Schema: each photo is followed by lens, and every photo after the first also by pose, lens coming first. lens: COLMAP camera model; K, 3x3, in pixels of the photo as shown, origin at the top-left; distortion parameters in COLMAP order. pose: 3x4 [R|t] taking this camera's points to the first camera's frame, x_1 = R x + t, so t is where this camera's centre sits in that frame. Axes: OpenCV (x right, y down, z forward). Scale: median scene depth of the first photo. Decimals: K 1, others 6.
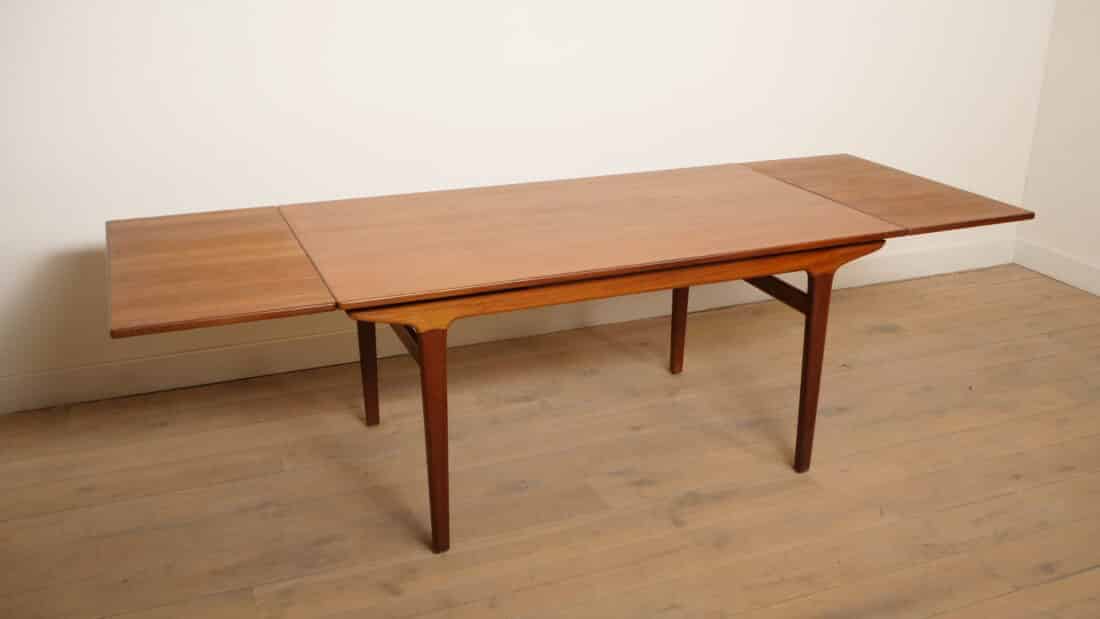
lens RADIAL K [[1062.6, 0, 550.0], [0, 1062.6, 309.5], [0, 0, 1]] dist [-0.014504, -0.020554]
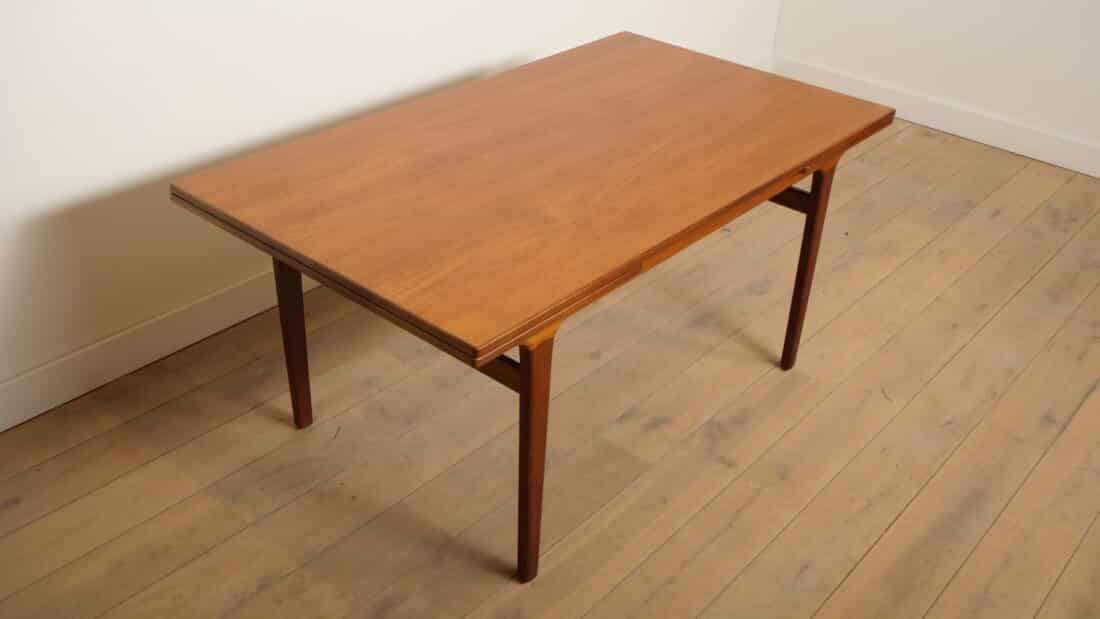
lens RADIAL K [[1062.6, 0, 550.0], [0, 1062.6, 309.5], [0, 0, 1]] dist [-0.014504, -0.020554]
pose [[0.890939, -0.210671, 0.402300, -0.333990], [0.125006, 0.965432, 0.228725, -0.146728], [-0.436579, -0.153490, 0.886476, 0.253626]]
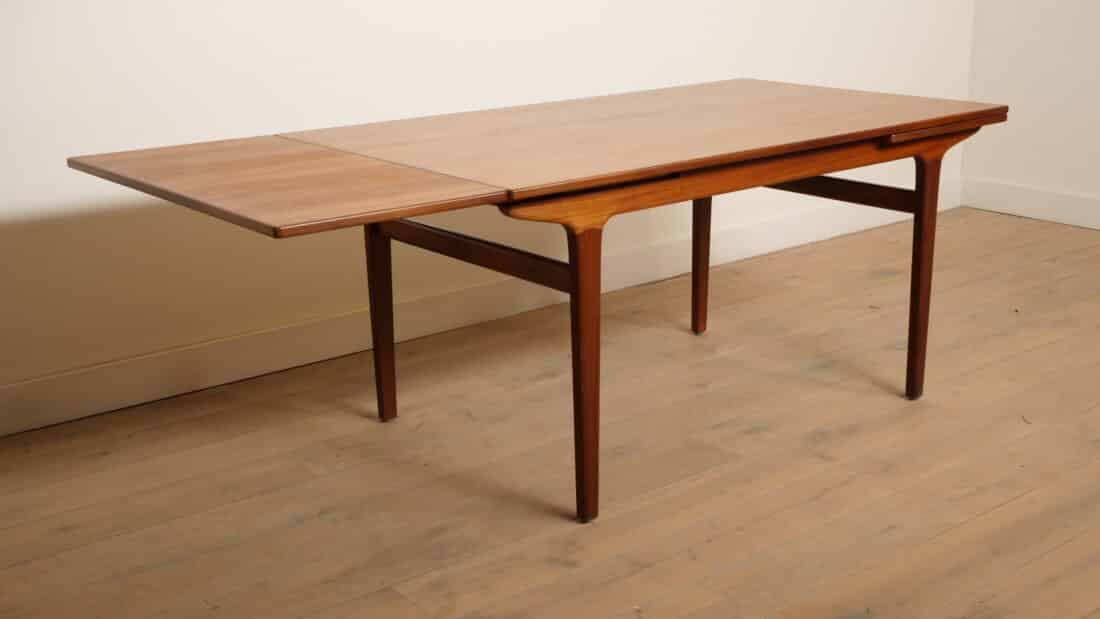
lens RADIAL K [[1361.6, 0, 550.0], [0, 1361.6, 309.5], [0, 0, 1]] dist [0.025653, 0.019493]
pose [[0.955987, -0.099150, 0.276148, -0.352836], [0.120760, 0.990722, -0.062339, 0.115565], [-0.267405, 0.092943, 0.959091, 0.003133]]
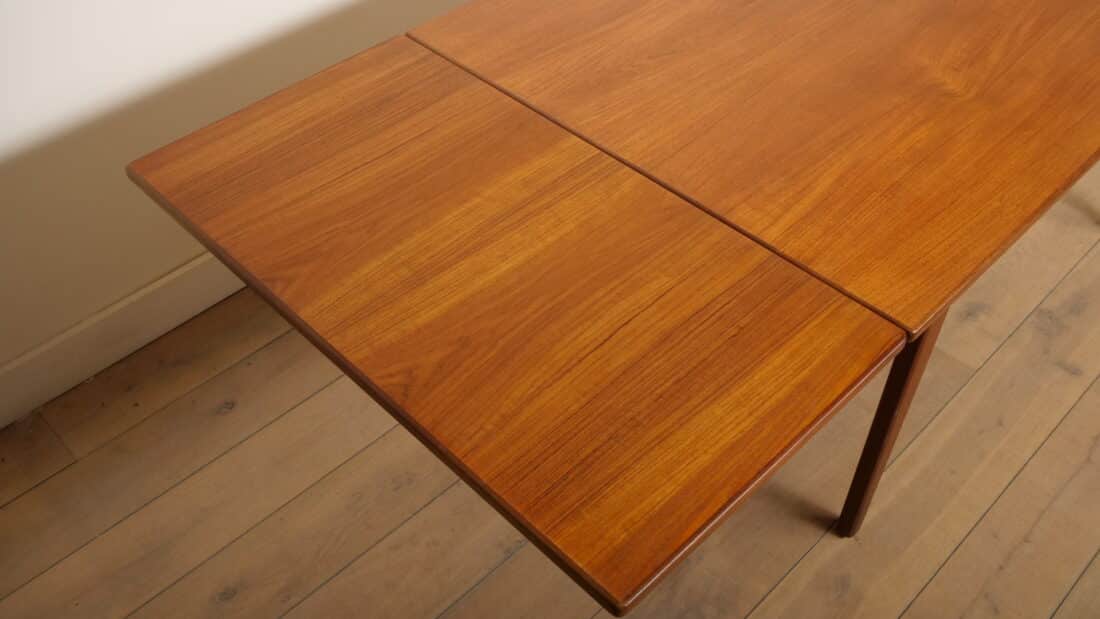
lens RADIAL K [[1005.4, 0, 550.0], [0, 1005.4, 309.5], [0, 0, 1]] dist [-0.024034, -0.006447]
pose [[0.927681, -0.281053, 0.245801, -0.351322], [0.150532, 0.883979, 0.442630, -0.186558], [-0.341685, -0.373618, 0.862357, 0.500438]]
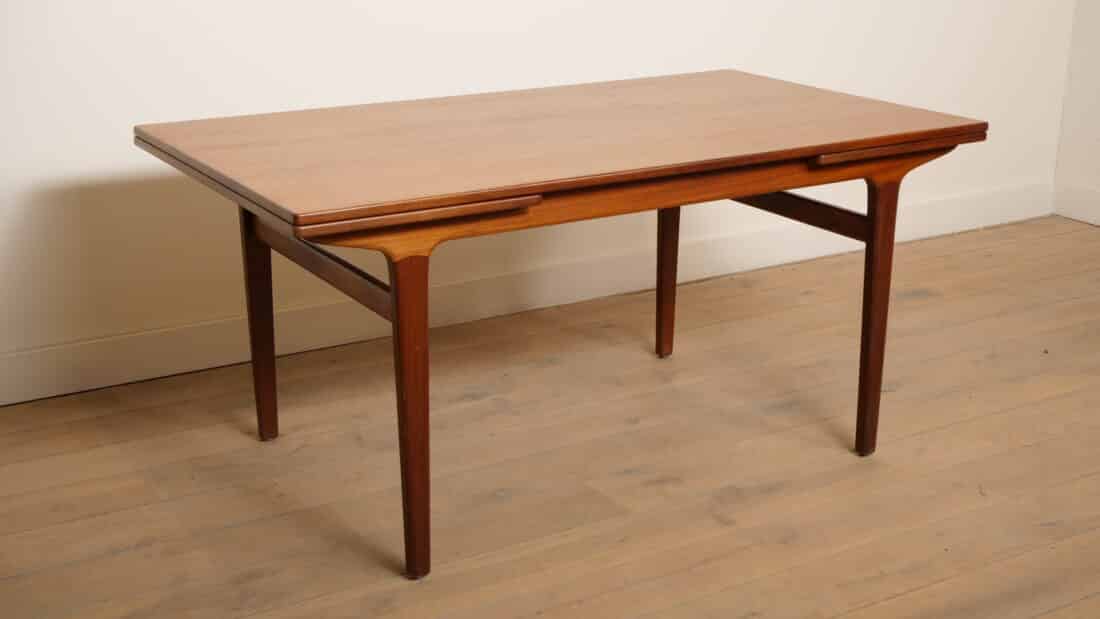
lens RADIAL K [[1500.5, 0, 550.0], [0, 1500.5, 309.5], [0, 0, 1]] dist [0.017598, 0.008564]
pose [[0.987870, -0.049962, 0.147025, -0.136985], [0.057559, 0.997193, -0.047878, 0.089431], [-0.144220, 0.055760, 0.987973, -0.025354]]
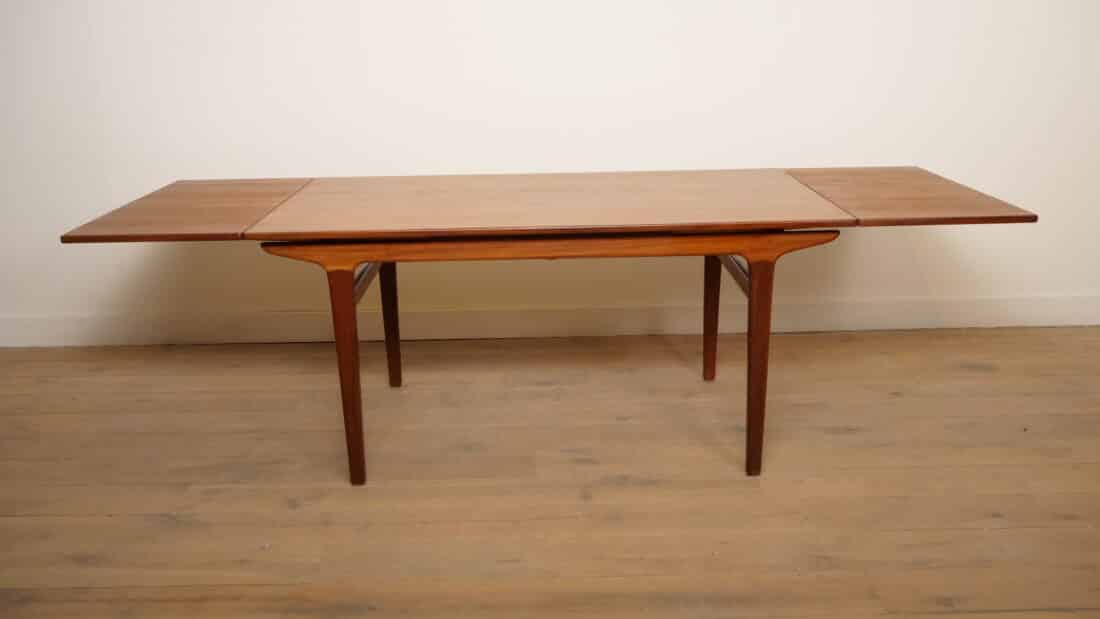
lens RADIAL K [[1005.4, 0, 550.0], [0, 1005.4, 309.5], [0, 0, 1]] dist [-0.024034, -0.006447]
pose [[0.929264, 0.082333, -0.360125, 0.384017], [-0.108457, 0.992692, -0.052909, 0.074045], [0.353137, 0.088225, 0.931402, 0.087476]]
